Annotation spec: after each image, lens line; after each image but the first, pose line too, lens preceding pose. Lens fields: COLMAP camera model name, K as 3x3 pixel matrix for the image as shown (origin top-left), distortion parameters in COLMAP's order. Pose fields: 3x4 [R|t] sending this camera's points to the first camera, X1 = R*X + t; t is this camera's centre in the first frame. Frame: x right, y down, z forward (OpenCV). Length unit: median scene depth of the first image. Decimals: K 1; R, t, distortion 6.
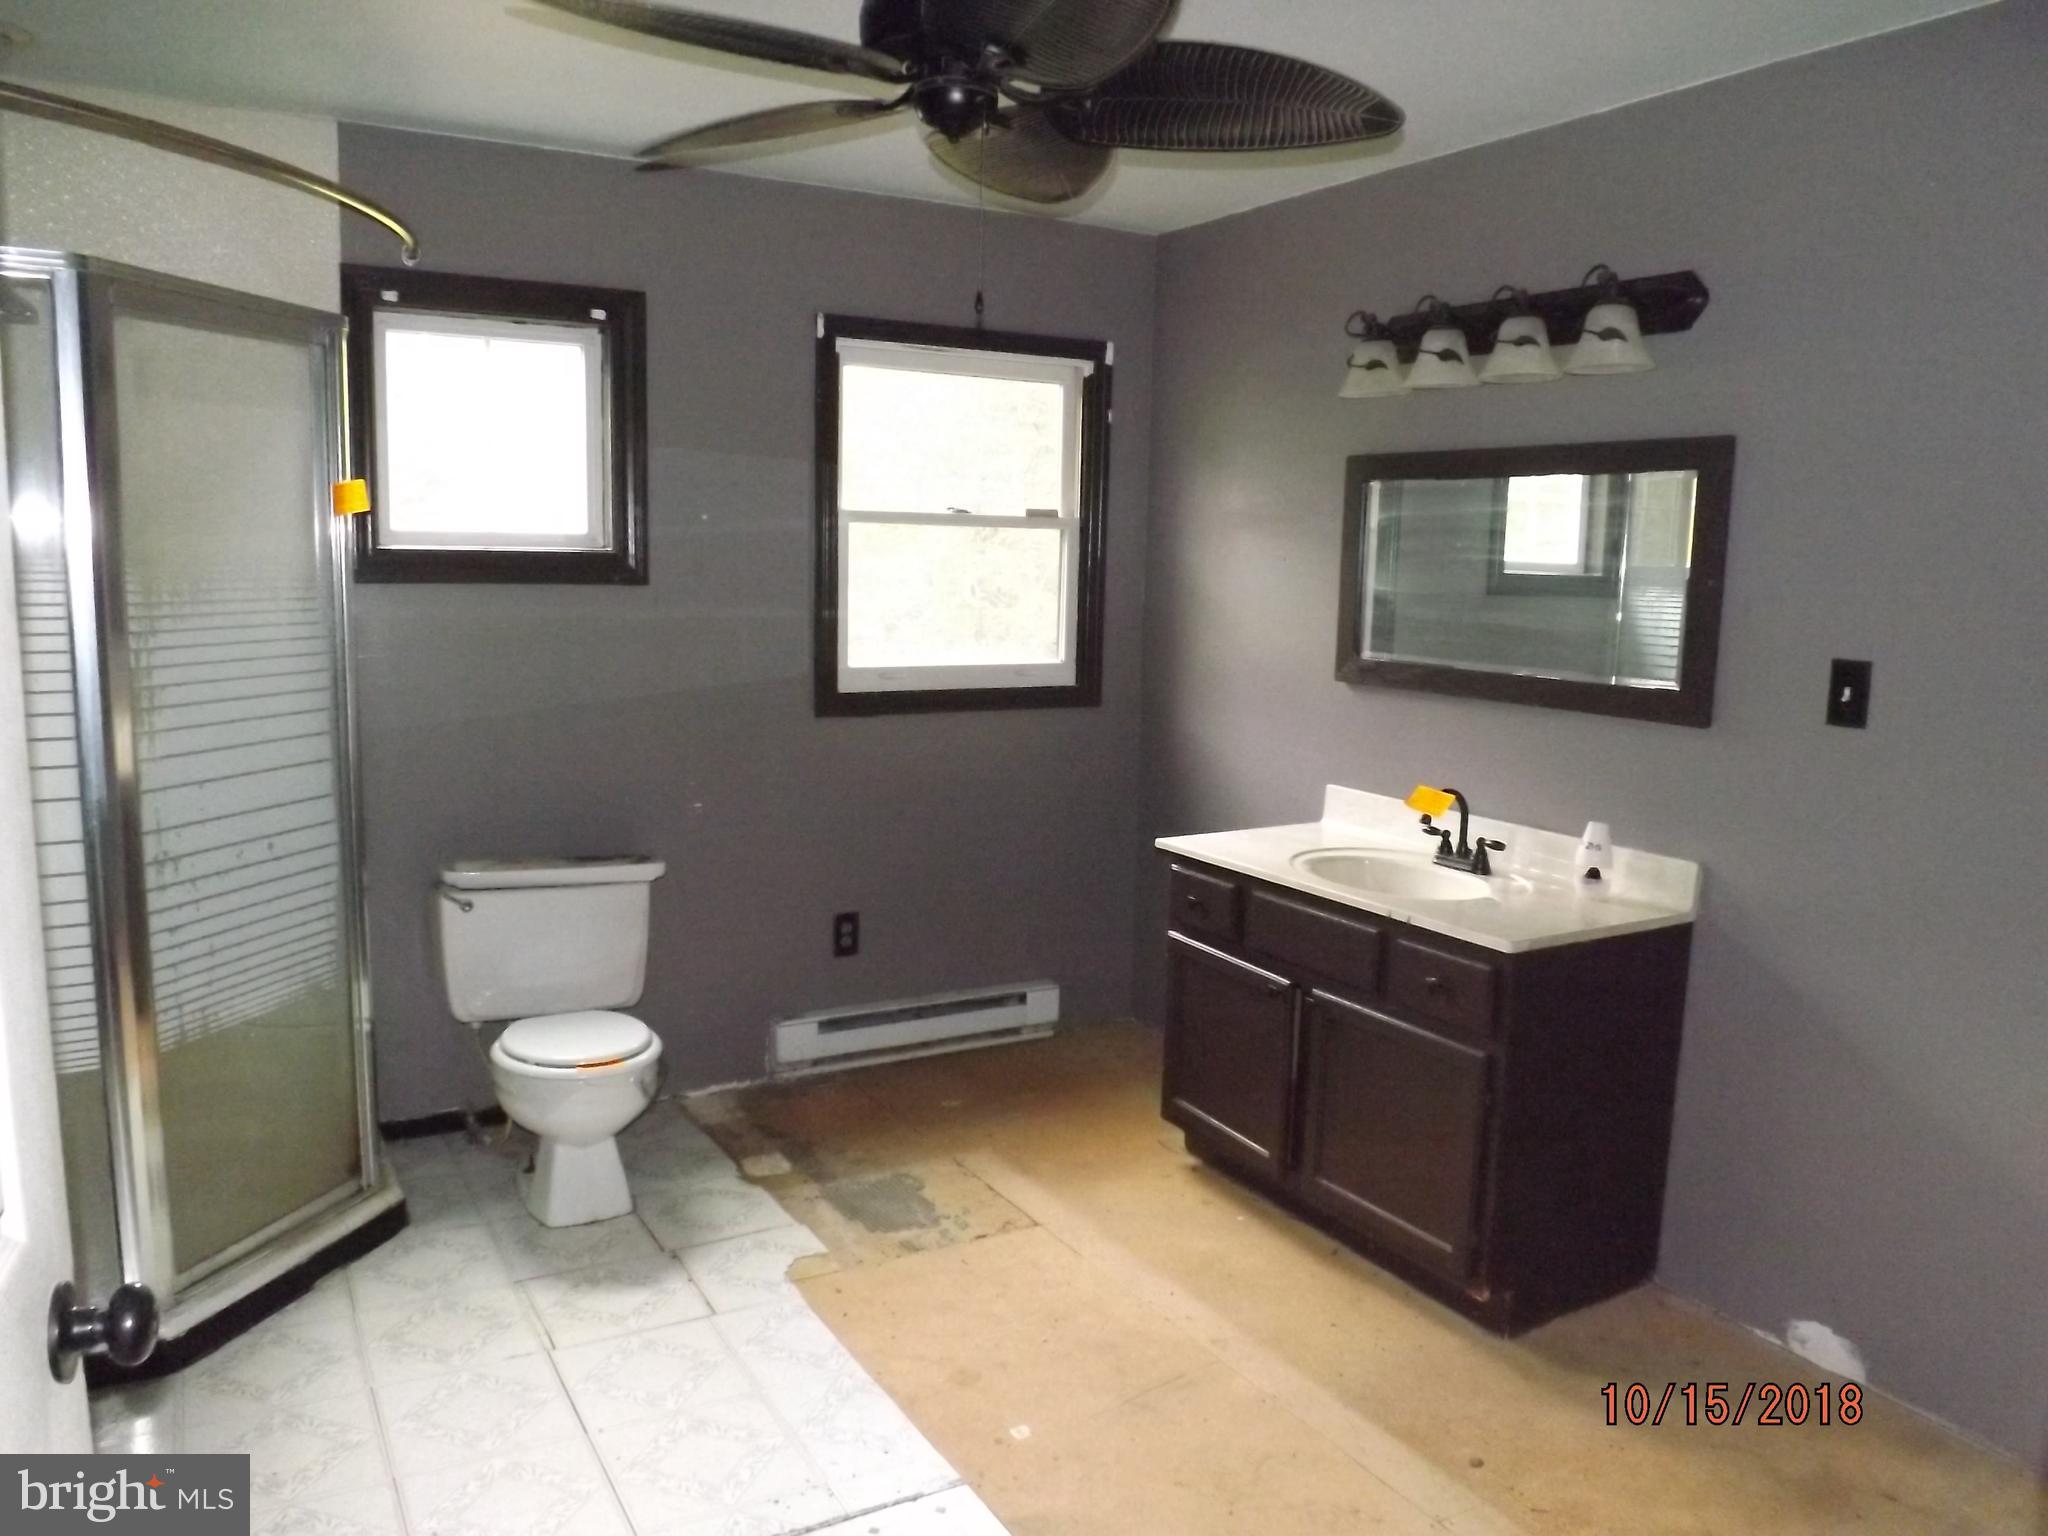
lens RADIAL K [[1533.2, 0, 1060.6], [0, 1533.2, 769.7], [0, 0, 1]] dist [-0.065354, 0.016991]
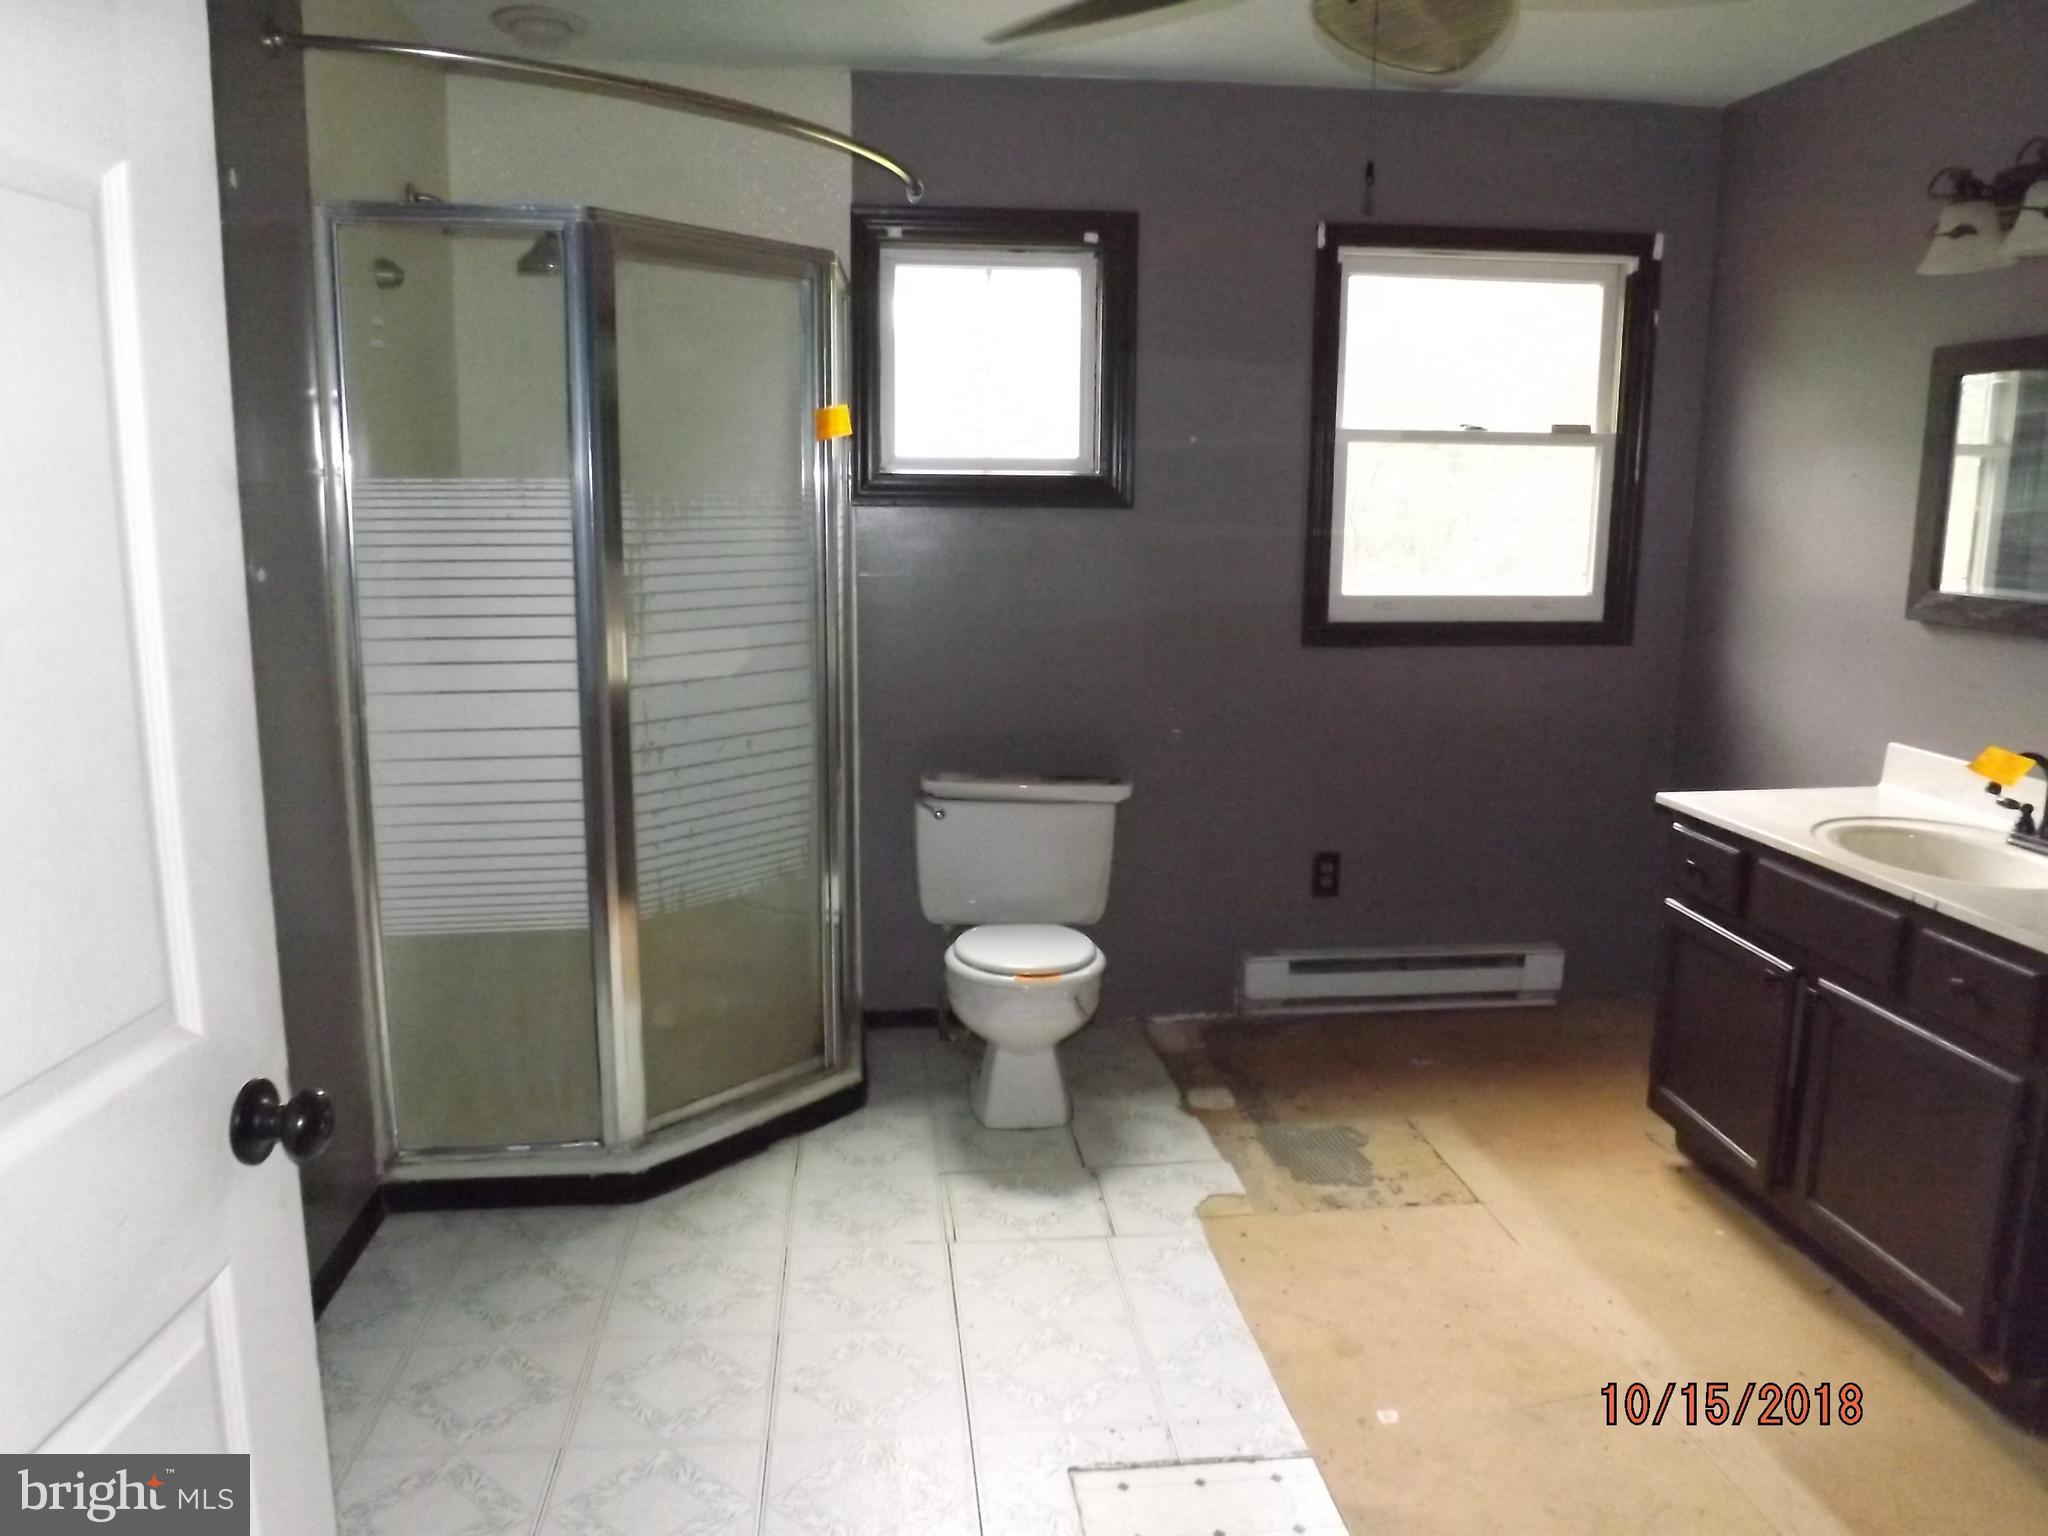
lens RADIAL K [[1533.2, 0, 1060.6], [0, 1533.2, 769.7], [0, 0, 1]] dist [-0.065354, 0.016991]
pose [[0.910204, 0.056618, -0.410272, 0.117885], [-0.043587, 0.998206, 0.041055, 0.012124], [0.411860, -0.019486, 0.911039, 0.069740]]
